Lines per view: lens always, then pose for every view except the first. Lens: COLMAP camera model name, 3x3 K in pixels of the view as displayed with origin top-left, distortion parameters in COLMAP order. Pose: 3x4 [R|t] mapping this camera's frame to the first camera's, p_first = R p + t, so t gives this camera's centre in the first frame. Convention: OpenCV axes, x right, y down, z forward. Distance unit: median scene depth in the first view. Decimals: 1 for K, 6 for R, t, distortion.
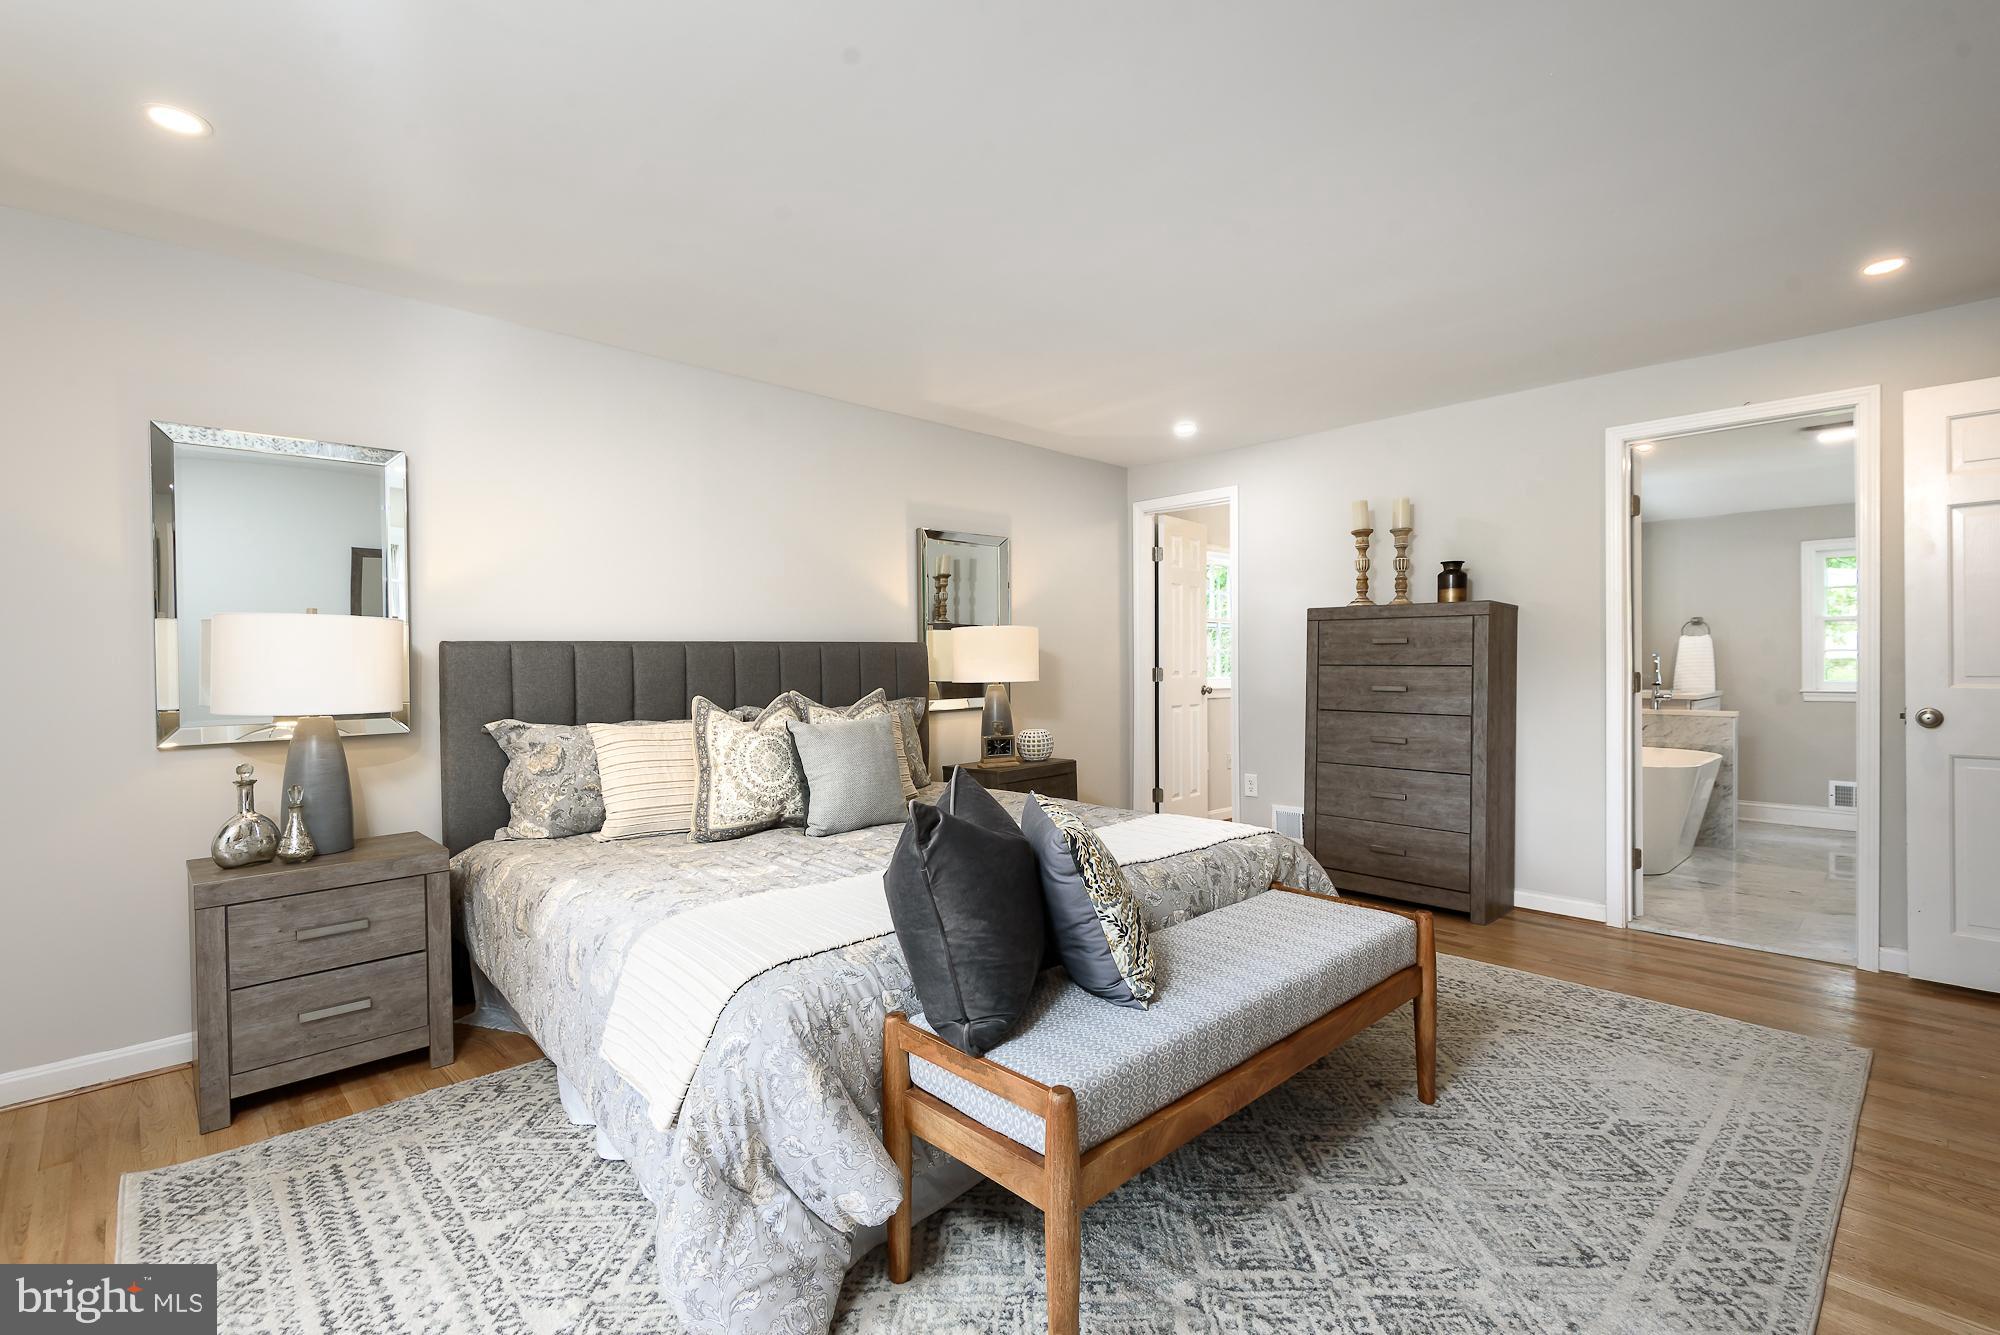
lens RADIAL K [[905.0, 0, 982.8], [0, 905.0, 666.7], [0, 0, 1]] dist [-0.003836, -0.002284]
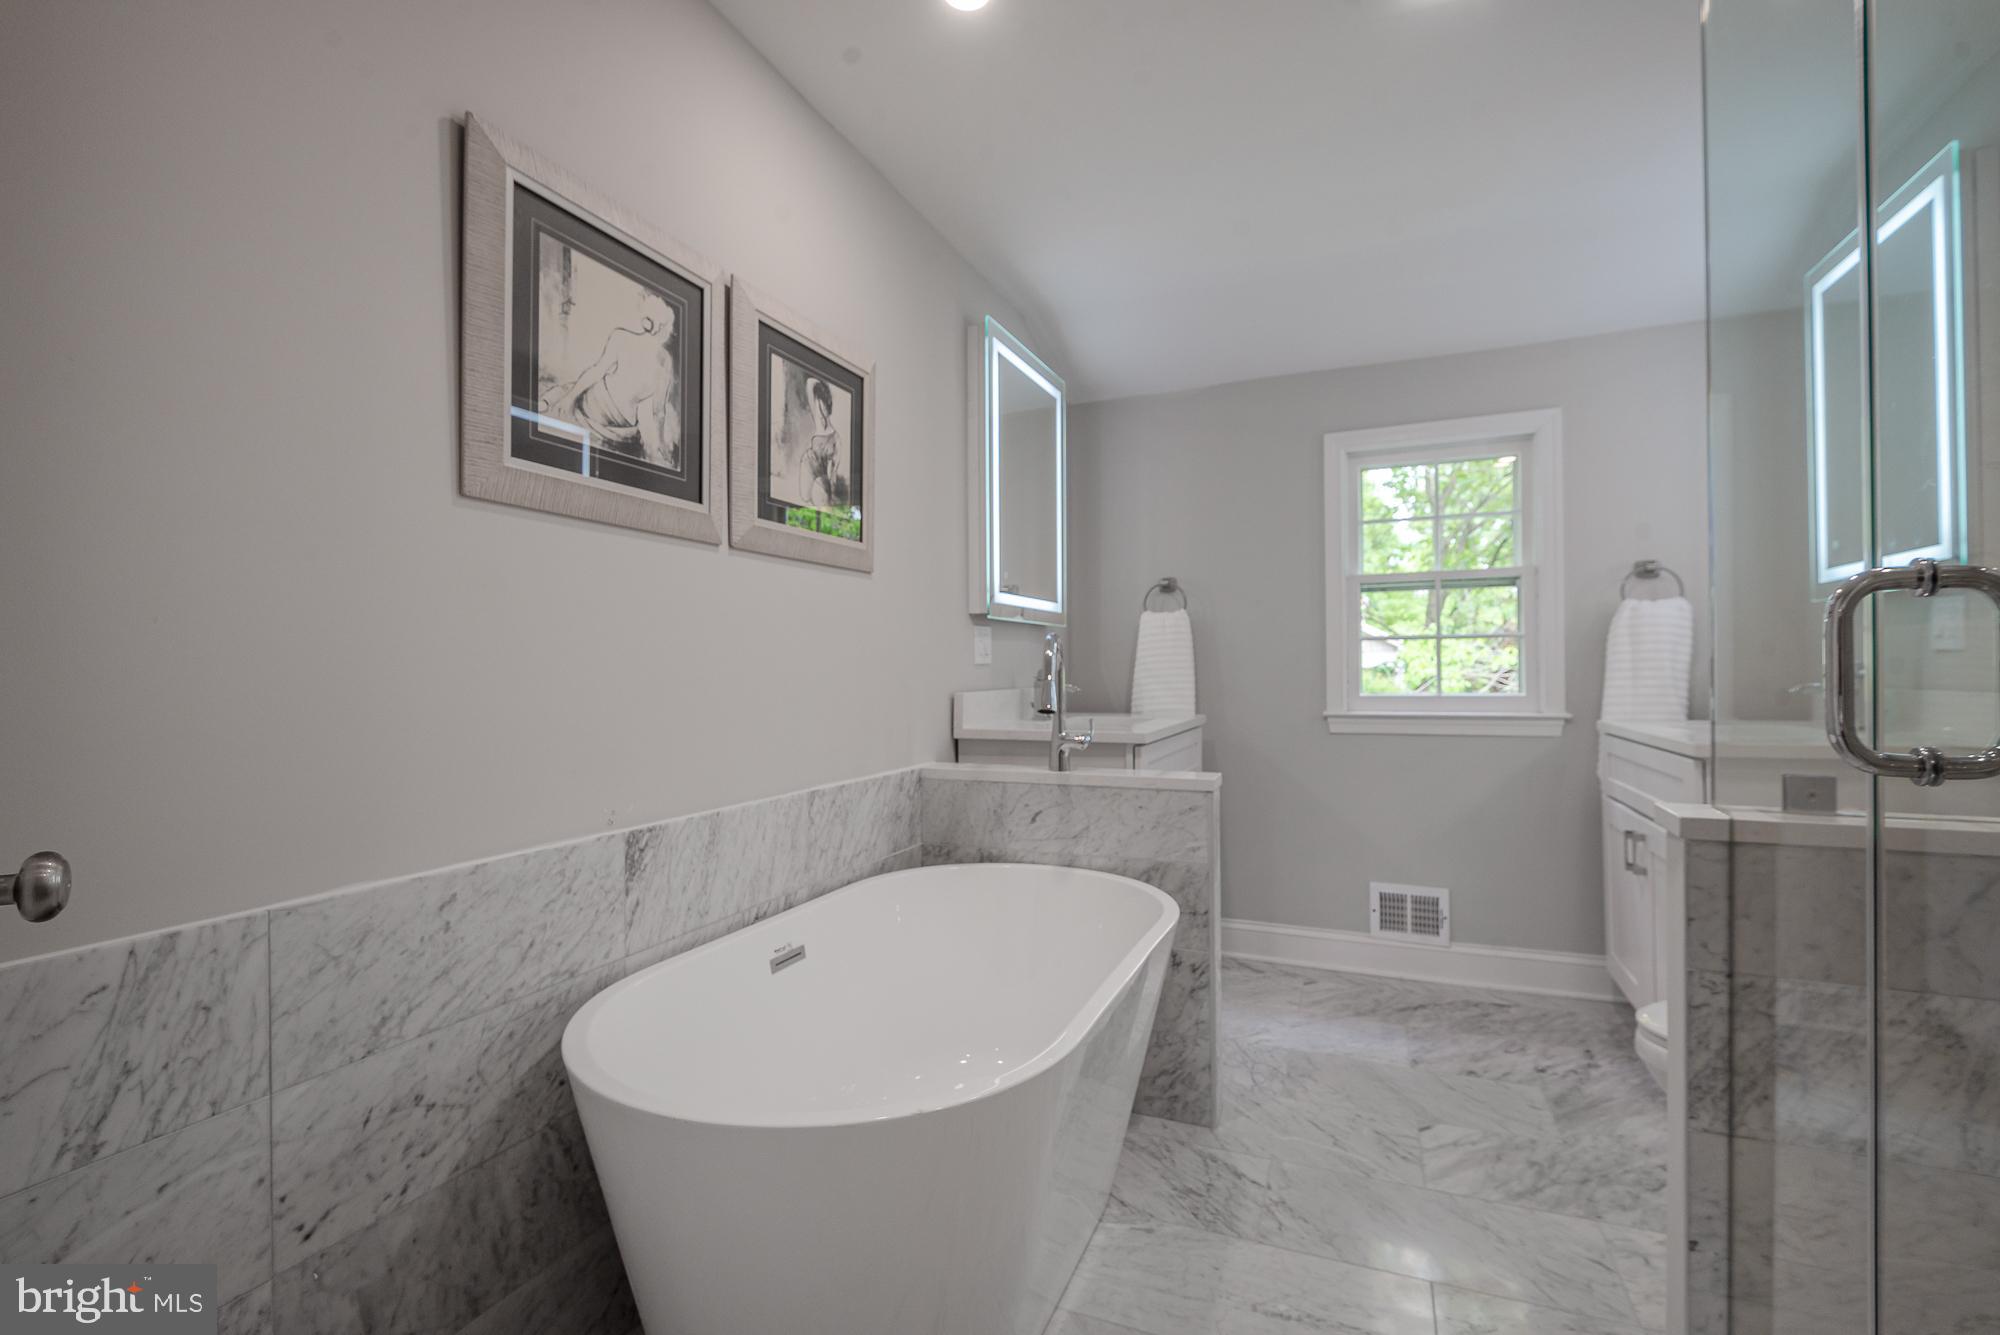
lens RADIAL K [[905.0, 0, 972.5], [0, 905.0, 660.3], [0, 0, 1]] dist [-0.003836, -0.002284]
pose [[0.922523, 0.004570, 0.385916, 0.402225], [0.004568, 0.999731, -0.022759, 0.004658], [-0.385916, 0.022758, 0.922253, 0.463455]]
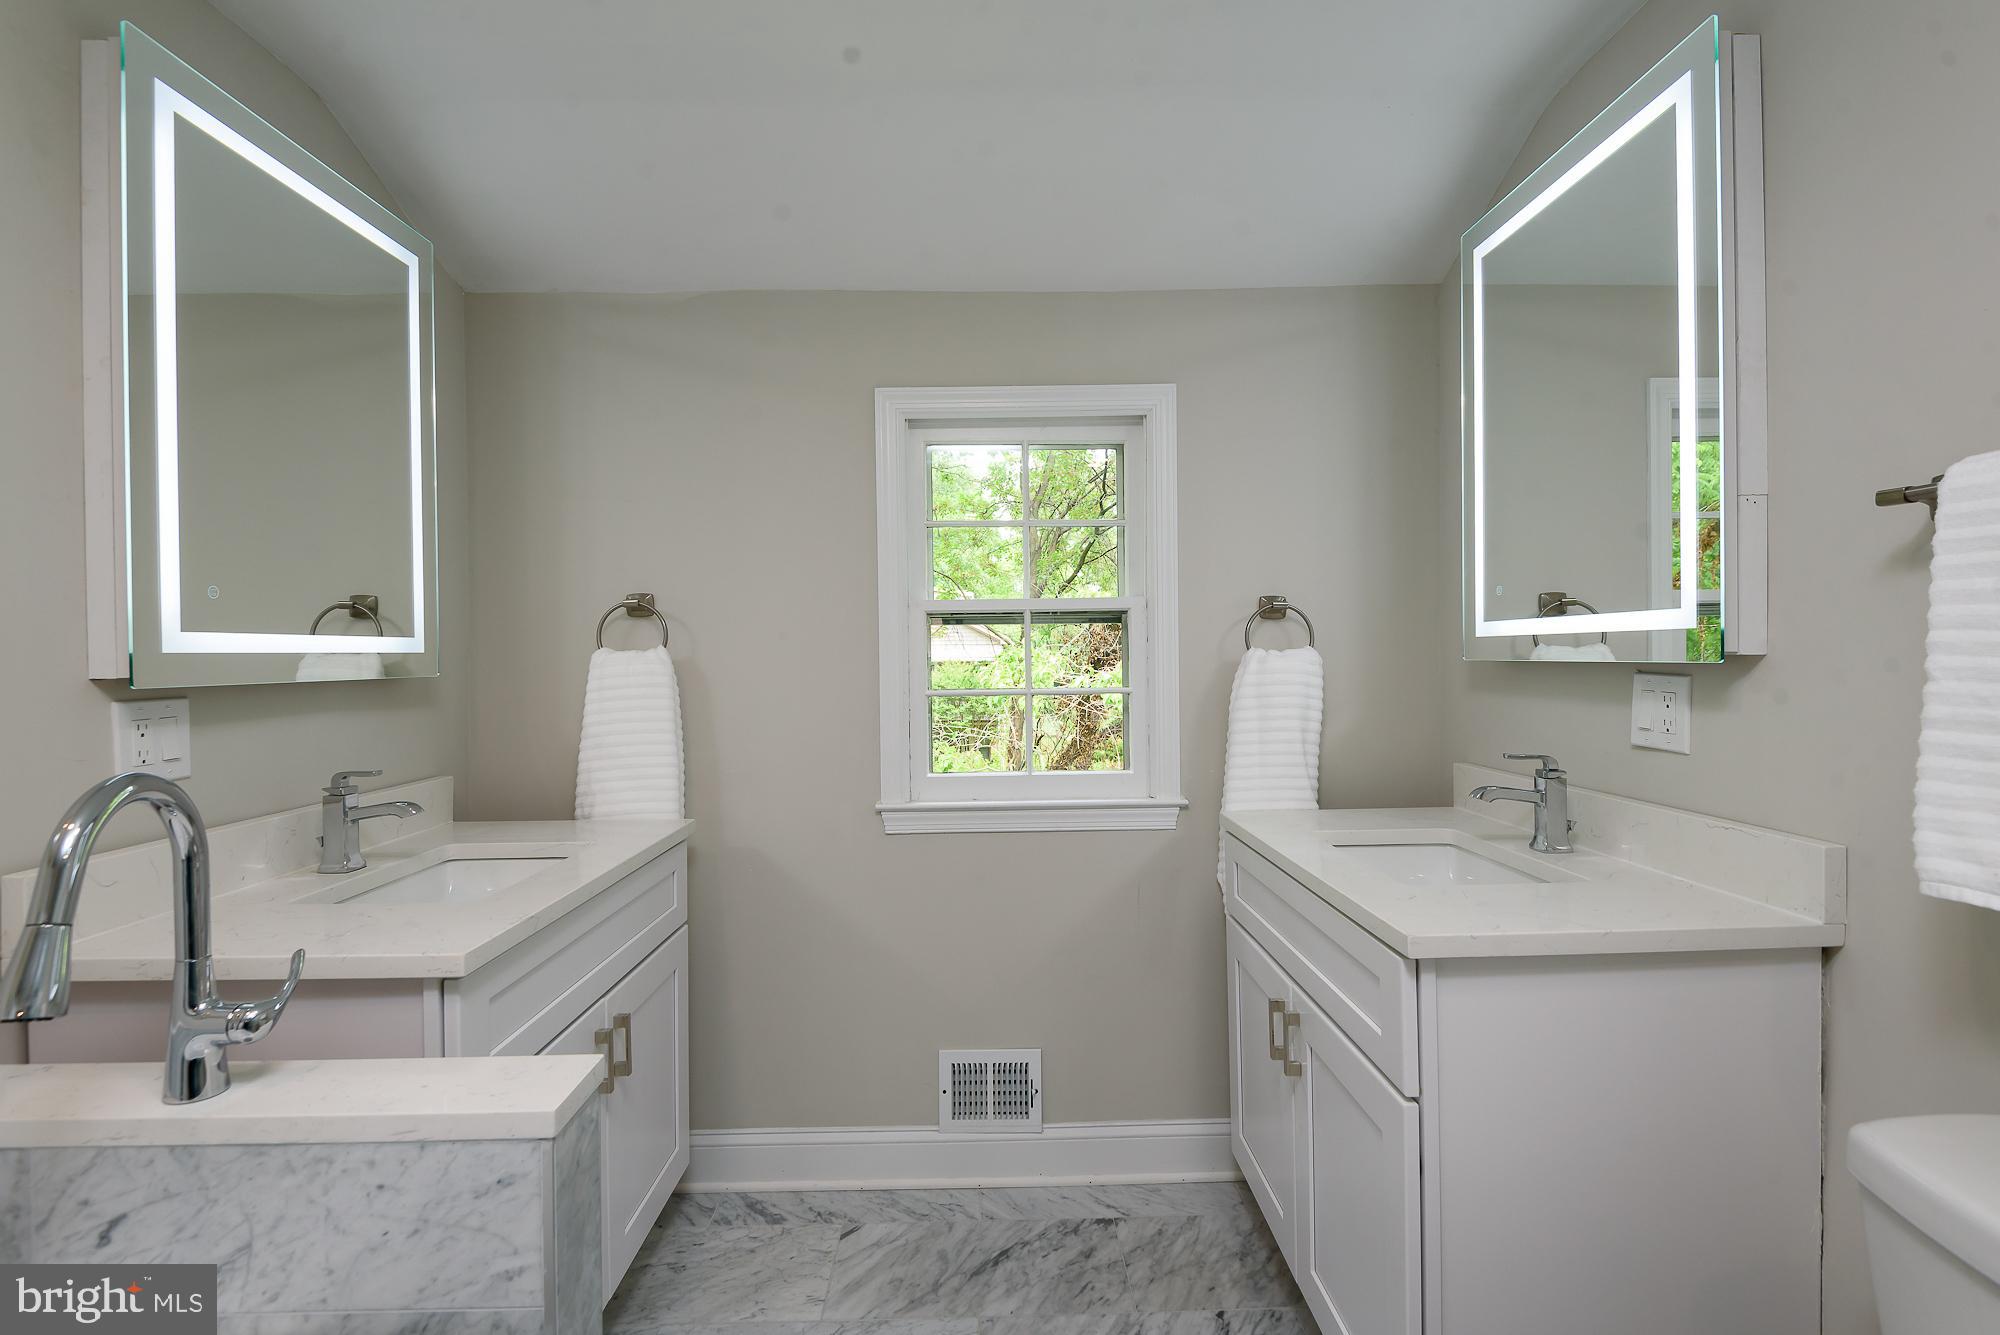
lens RADIAL K [[951.0, 0, 994.5], [0, 951.0, 659.5], [0, 0, 1]] dist [-0.004683, -0.000684]
pose [[0.673608, -0.000281, 0.739089, 0.522587], [0.011702, 0.999879, -0.010285, -0.021718], [-0.738996, 0.015577, 0.673529, 0.562250]]
